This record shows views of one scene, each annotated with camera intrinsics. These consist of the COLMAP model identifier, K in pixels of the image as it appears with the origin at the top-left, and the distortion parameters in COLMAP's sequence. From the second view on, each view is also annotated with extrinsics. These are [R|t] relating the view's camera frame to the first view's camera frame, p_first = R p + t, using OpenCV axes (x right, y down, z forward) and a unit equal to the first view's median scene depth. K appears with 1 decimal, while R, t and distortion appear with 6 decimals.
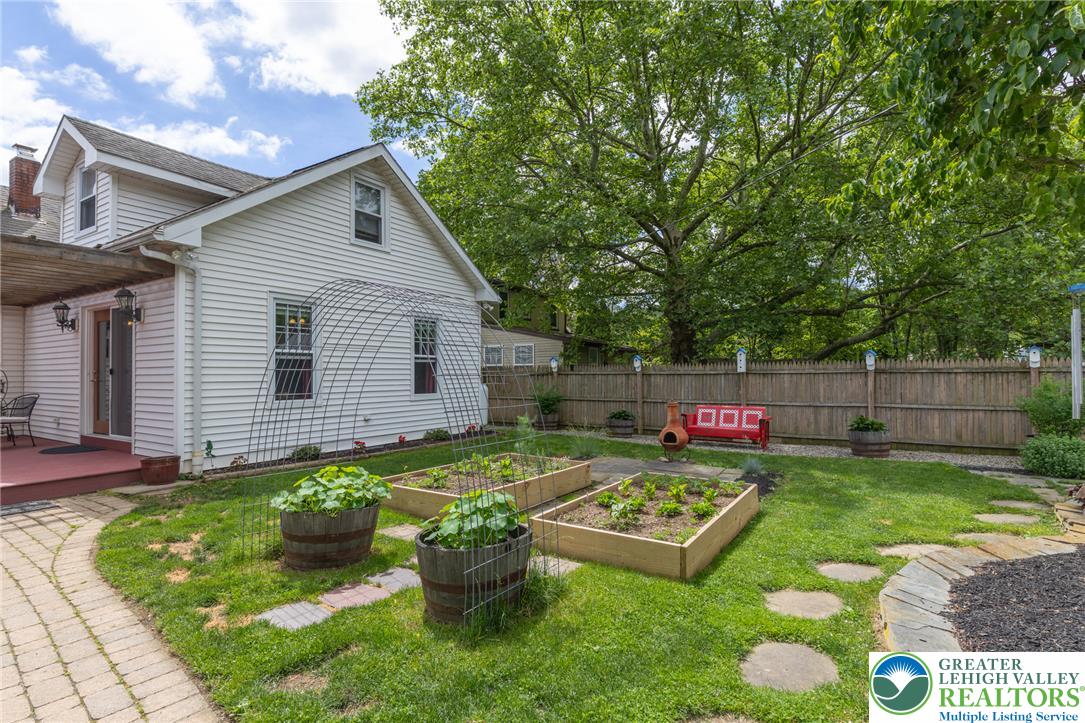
lens RADIAL K [[530.3, 0, 542.4], [0, 530.3, 364.5], [0, 0, 1]] dist [-0.000226, 0.000802]
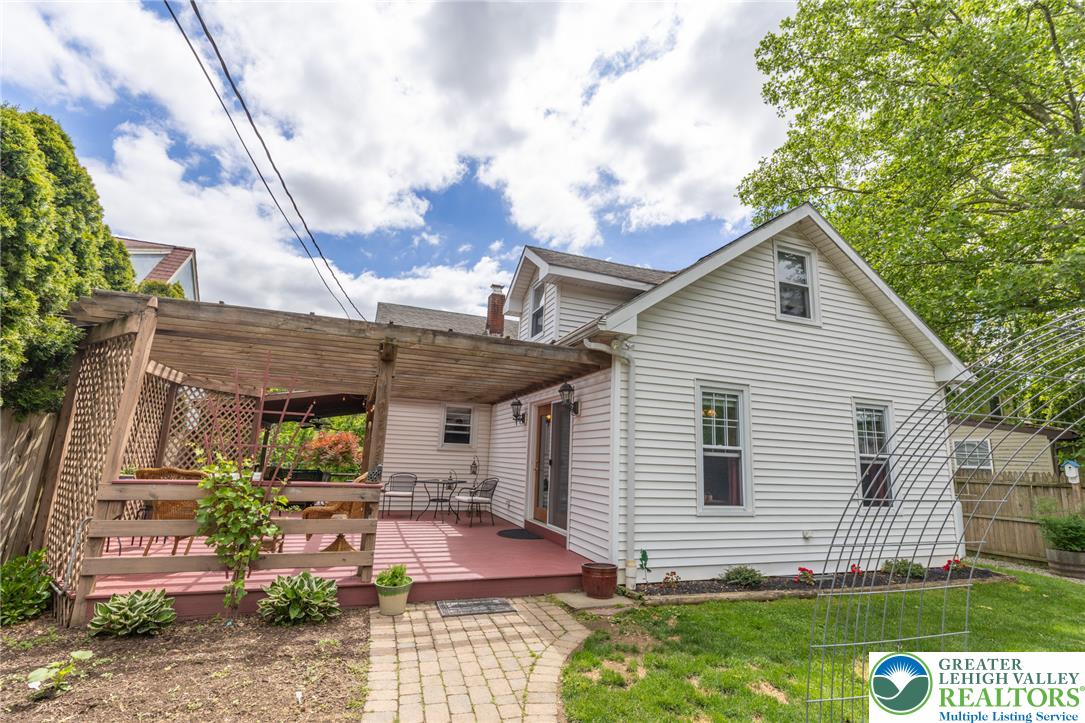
lens RADIAL K [[496.8, 0, 547.1], [0, 496.8, 367.1], [0, 0, 1]] dist [-0.000768, 0.000183]
pose [[0.797218, -0.070868, -0.599517, -0.200110], [-0.033853, 0.986275, -0.161602, -0.013285], [0.602741, 0.149128, 0.783877, 0.179350]]
